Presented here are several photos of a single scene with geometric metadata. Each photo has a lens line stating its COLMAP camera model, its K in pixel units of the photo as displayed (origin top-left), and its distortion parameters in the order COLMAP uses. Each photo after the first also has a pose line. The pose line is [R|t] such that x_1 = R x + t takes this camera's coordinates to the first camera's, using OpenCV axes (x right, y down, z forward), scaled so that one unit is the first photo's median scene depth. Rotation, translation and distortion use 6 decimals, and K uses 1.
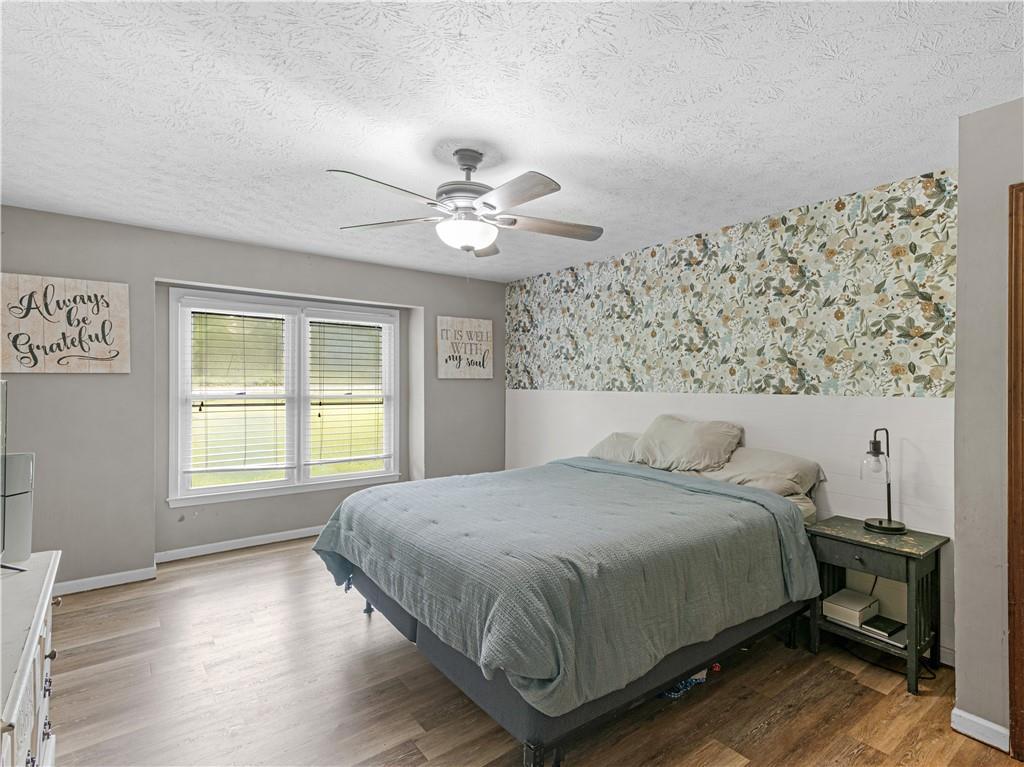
lens RADIAL K [[515.9, 0, 506.8], [0, 515.9, 381.3], [0, 0, 1]] dist [0.018558, -0.000195]
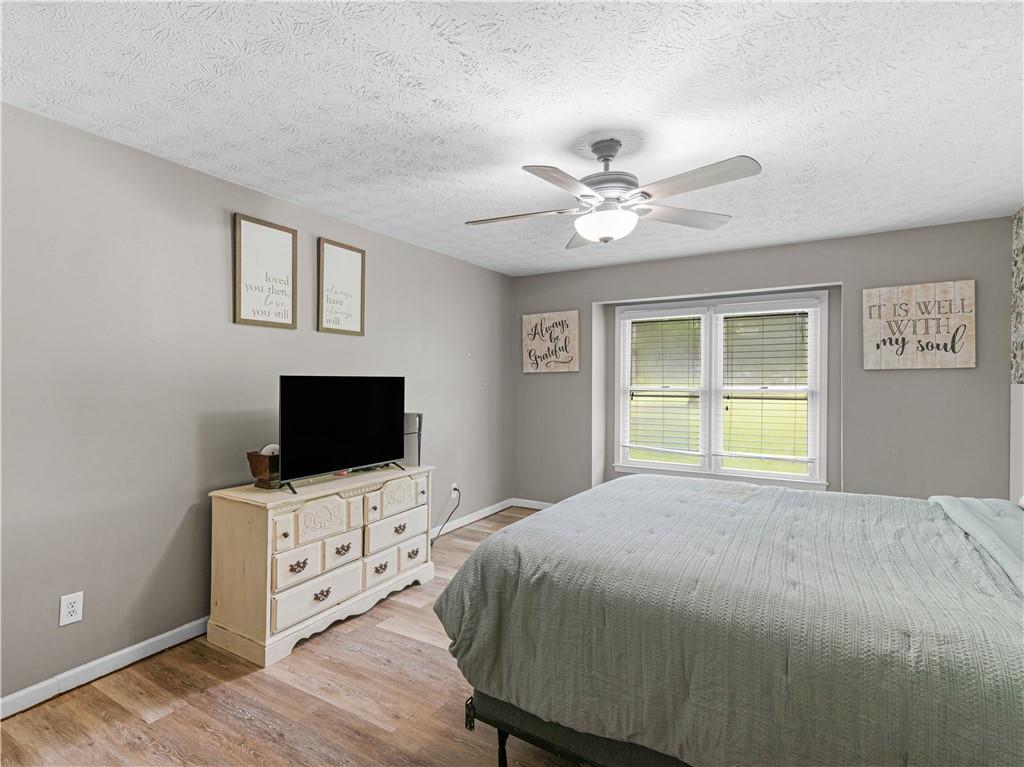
lens RADIAL K [[497.5, 0, 524.2], [0, 497.5, 379.0], [0, 0, 1]] dist [0.003687, 0.000212]
pose [[0.386077, -0.006043, -0.922447, 0.323127], [0.009591, 0.999951, -0.002537, 0.004976], [0.922417, -0.007867, 0.386116, 0.210748]]
